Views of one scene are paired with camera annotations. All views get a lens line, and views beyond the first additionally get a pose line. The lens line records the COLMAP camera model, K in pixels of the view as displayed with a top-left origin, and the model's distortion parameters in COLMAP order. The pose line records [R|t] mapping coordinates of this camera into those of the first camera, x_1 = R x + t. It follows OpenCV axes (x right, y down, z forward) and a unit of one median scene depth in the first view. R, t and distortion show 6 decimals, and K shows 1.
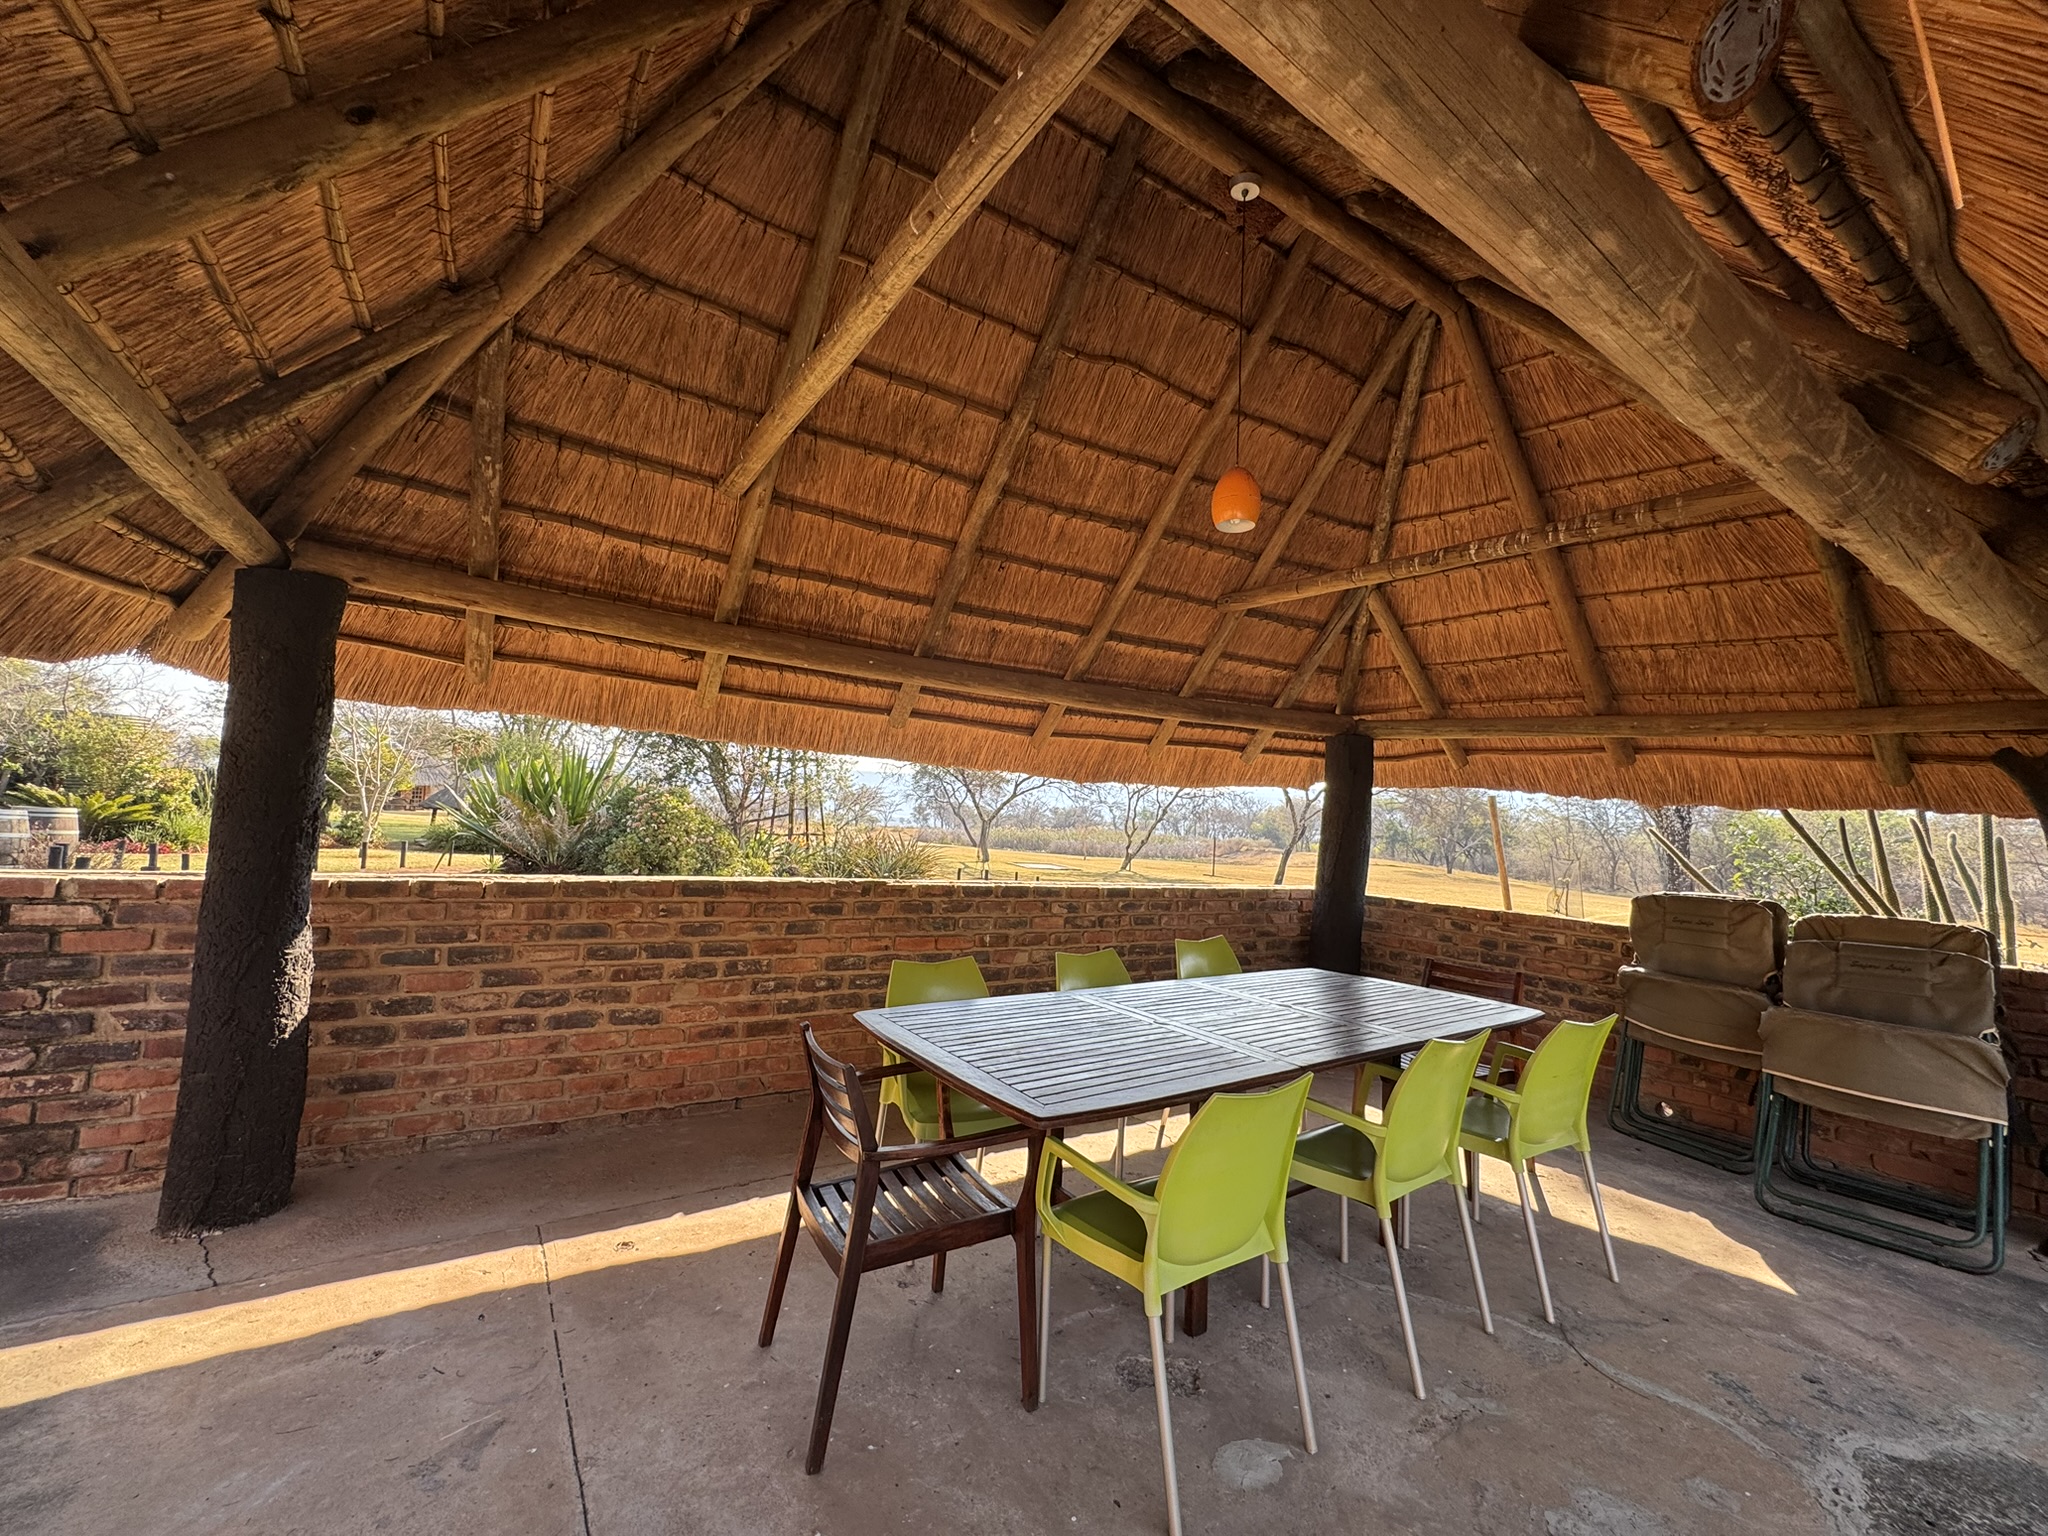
lens RADIAL K [[821.4, 0, 1023.5], [0, 821.4, 766.3], [0, 0, 1]] dist [-0.002774, 0.000230]
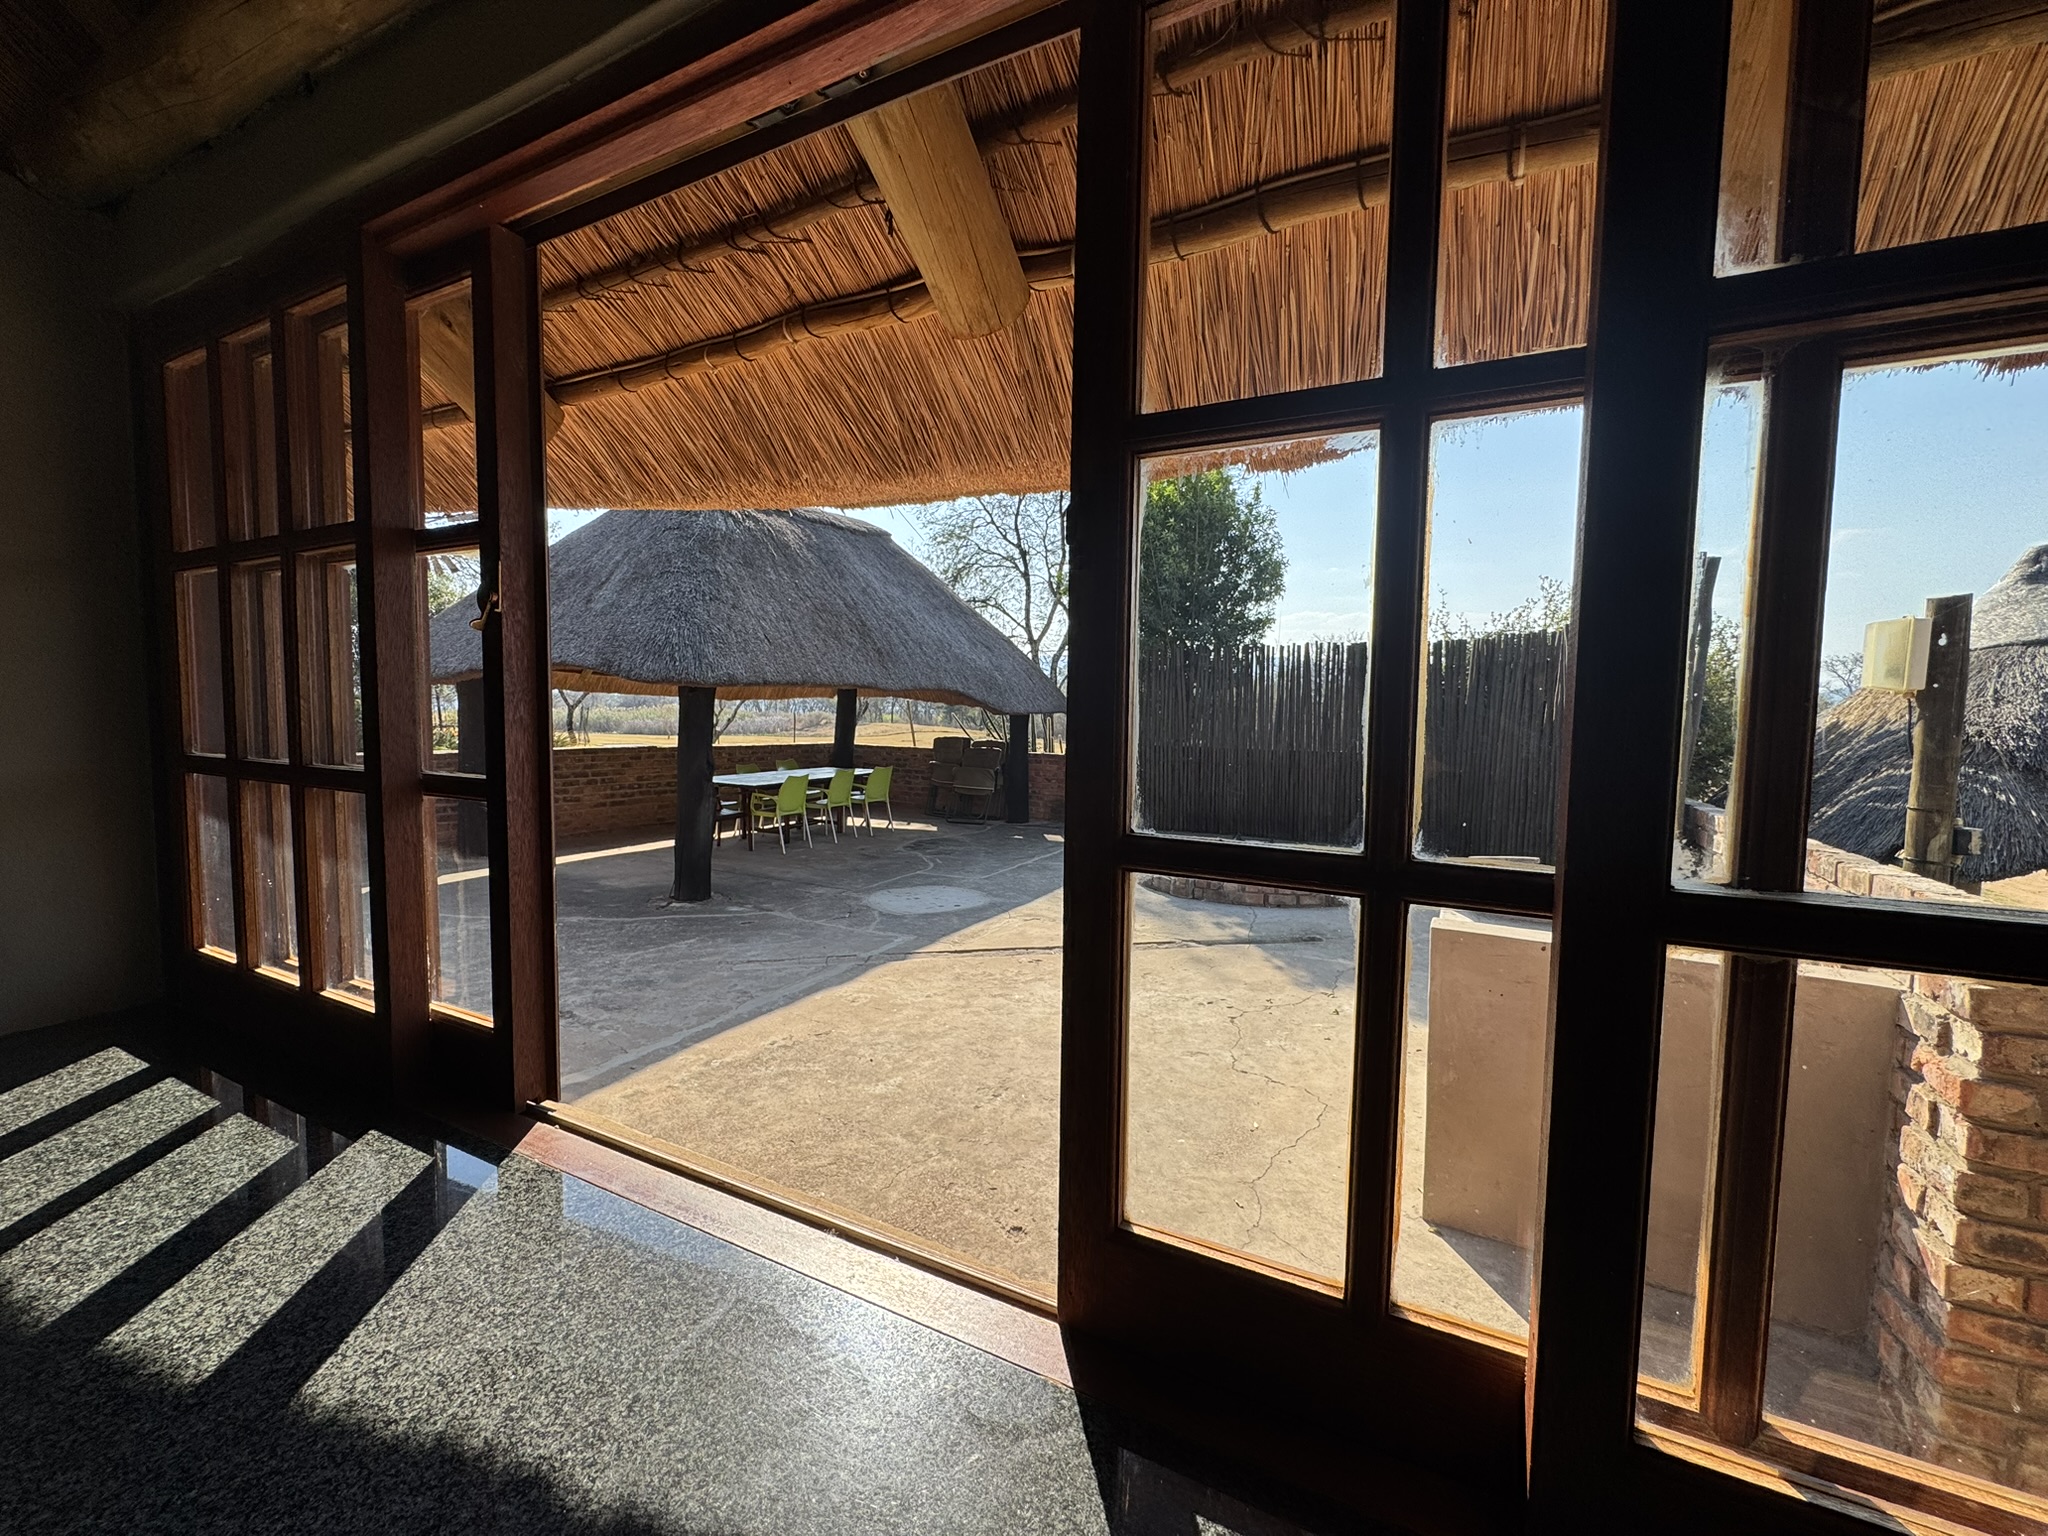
lens RADIAL K [[821.4, 0, 1023.5], [0, 821.4, 766.3], [0, 0, 1]] dist [-0.002774, 0.000230]
pose [[0.876155, -0.063562, 0.477820, -0.464035], [-0.010835, 0.988421, 0.151352, -0.226735], [-0.481908, -0.137785, 0.865321, -2.051936]]
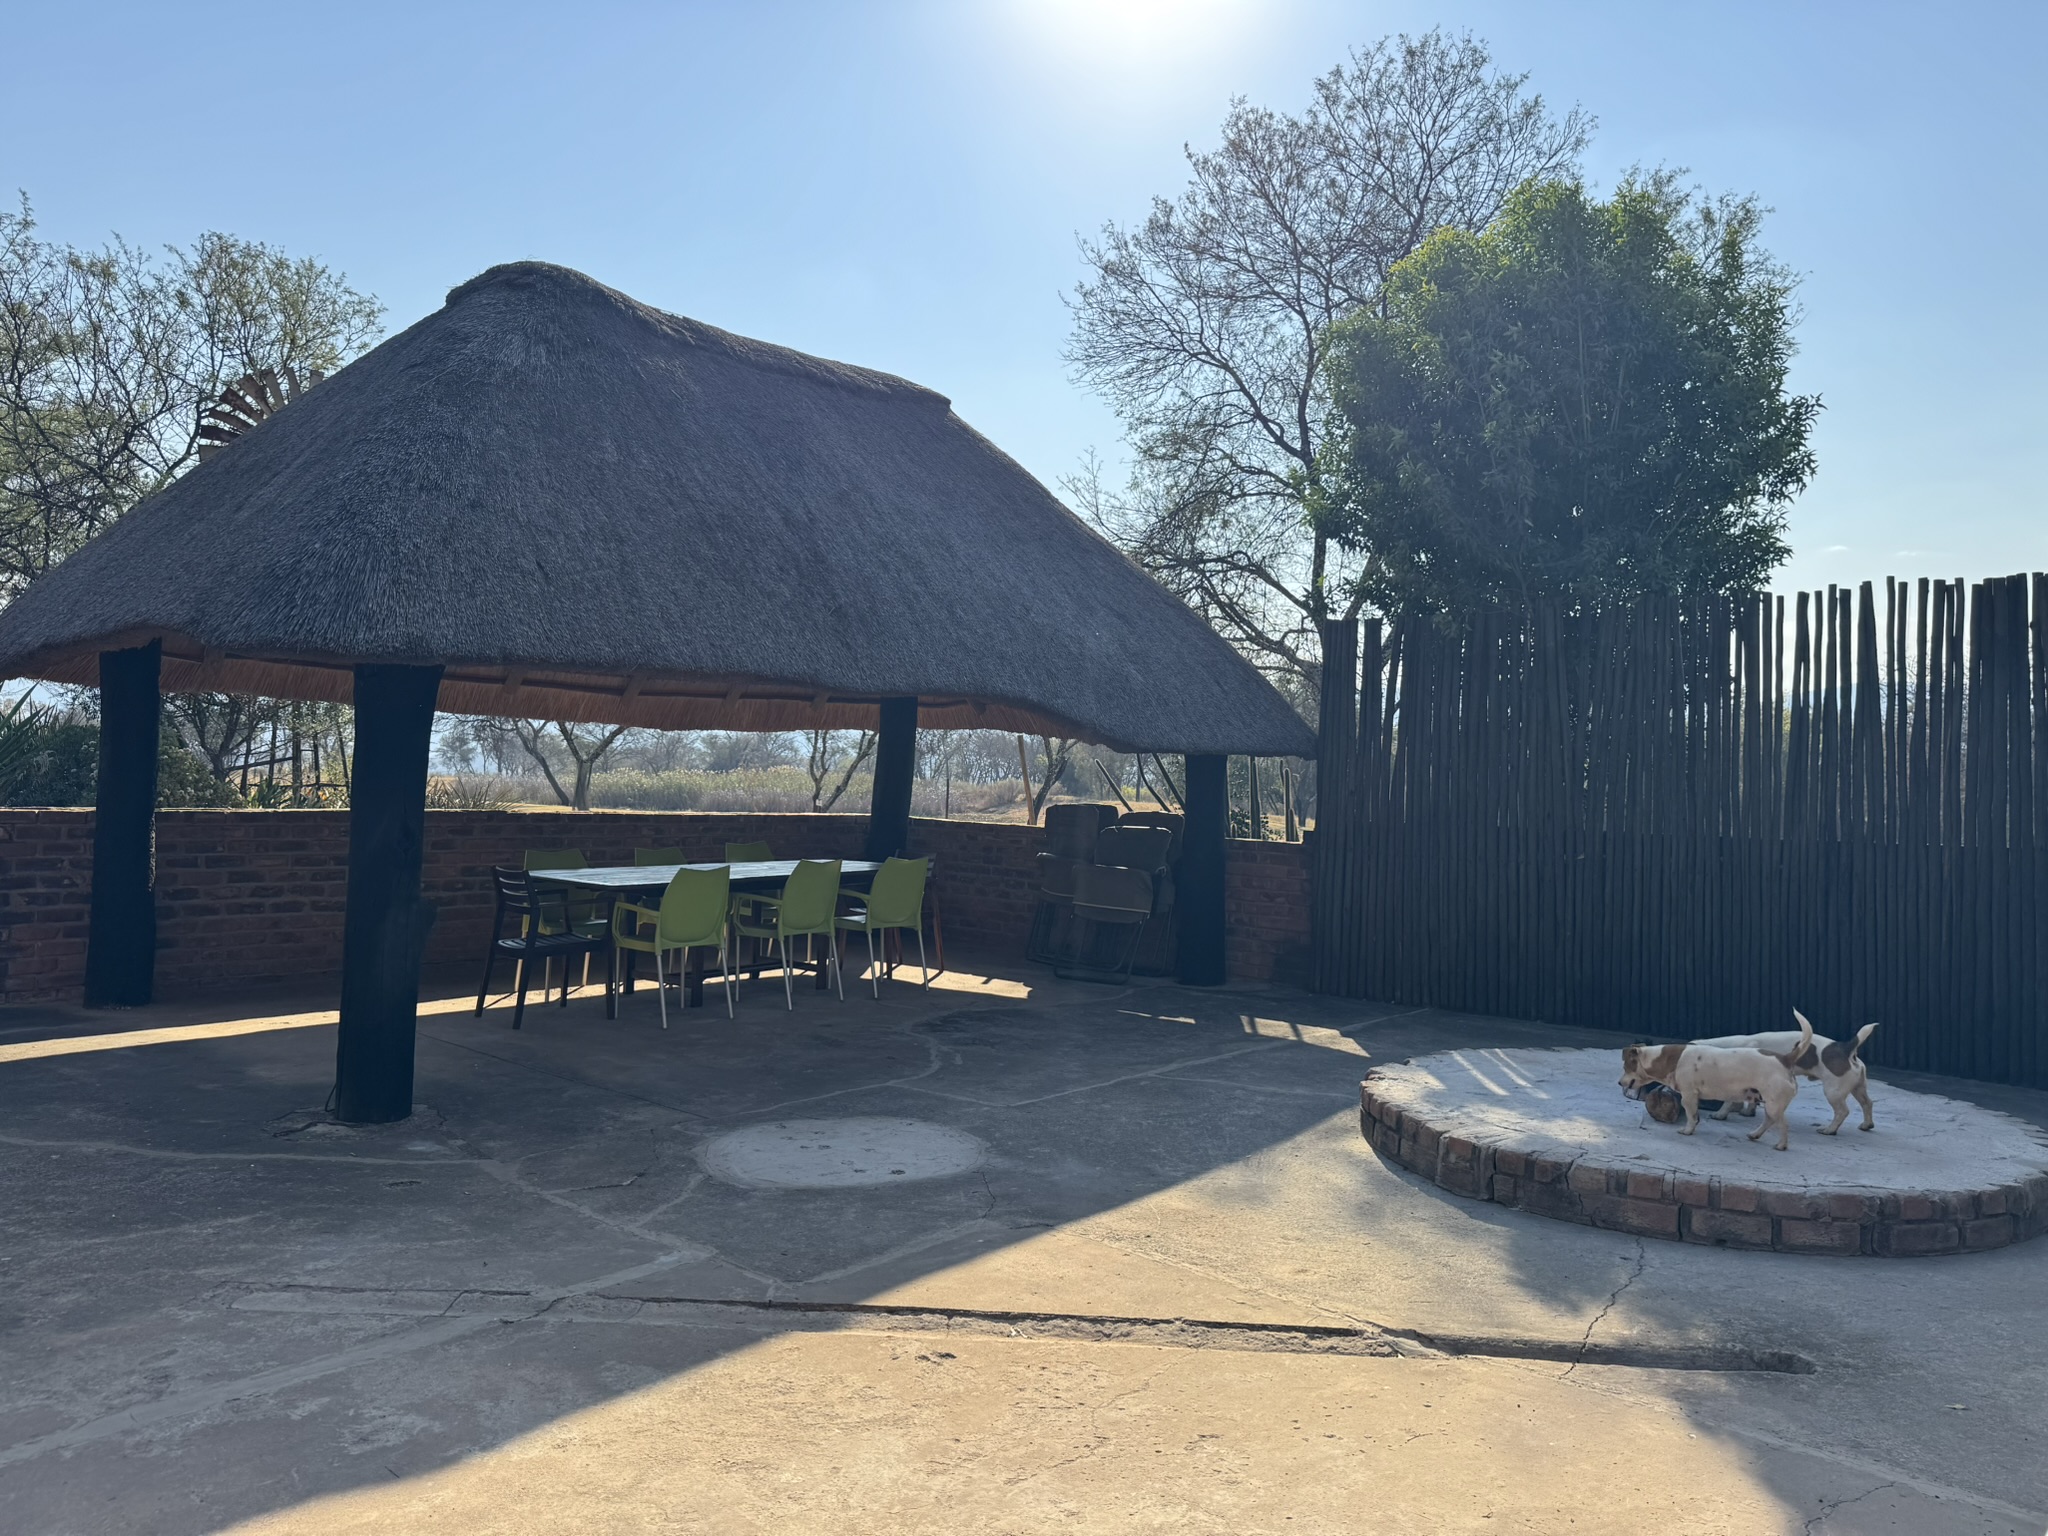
lens RADIAL K [[1434.2, 0, 1021.9], [0, 1434.2, 765.3], [0, 0, 1]] dist [0.070672, -0.089388]
pose [[0.968986, -0.020061, 0.246300, 0.079609], [0.001962, 0.997292, 0.073514, -0.123469], [-0.247108, -0.070750, 0.966402, -1.753786]]
